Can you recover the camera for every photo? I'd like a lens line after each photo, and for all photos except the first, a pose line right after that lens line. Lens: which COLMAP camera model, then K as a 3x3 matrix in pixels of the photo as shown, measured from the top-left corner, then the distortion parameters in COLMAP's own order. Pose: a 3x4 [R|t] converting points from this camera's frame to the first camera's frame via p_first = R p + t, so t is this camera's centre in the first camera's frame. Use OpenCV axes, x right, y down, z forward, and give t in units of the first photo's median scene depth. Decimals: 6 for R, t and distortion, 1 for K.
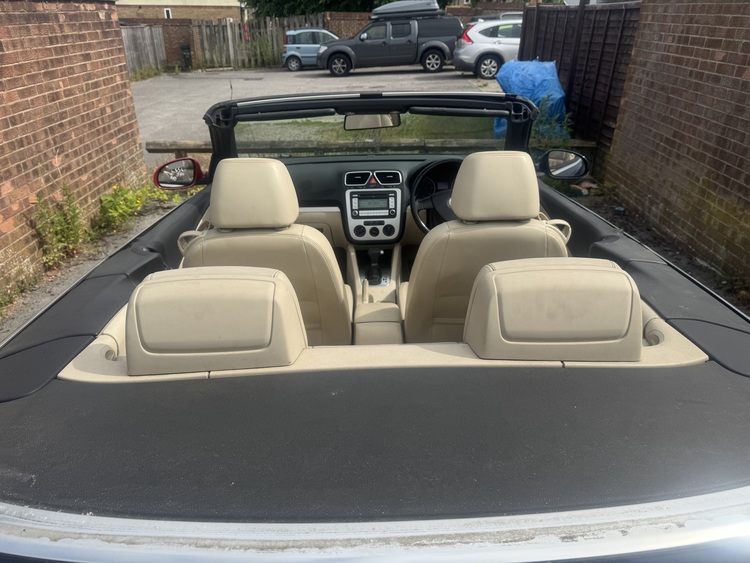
lens RADIAL K [[542.7, 0, 375.0], [0, 542.7, 281.5], [0, 0, 1]] dist [0.005870, -0.008724]
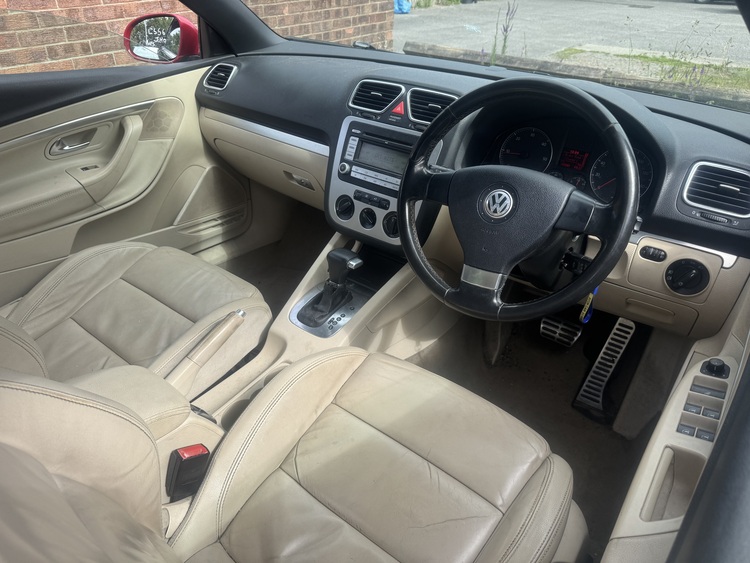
lens RADIAL K [[542.7, 0, 375.0], [0, 542.7, 281.5], [0, 0, 1]] dist [0.005870, -0.008724]
pose [[0.790974, 0.350511, -0.501500, 0.146228], [-0.292528, 0.936539, 0.193191, -0.076015], [0.537389, -0.006106, 0.843312, 0.353072]]
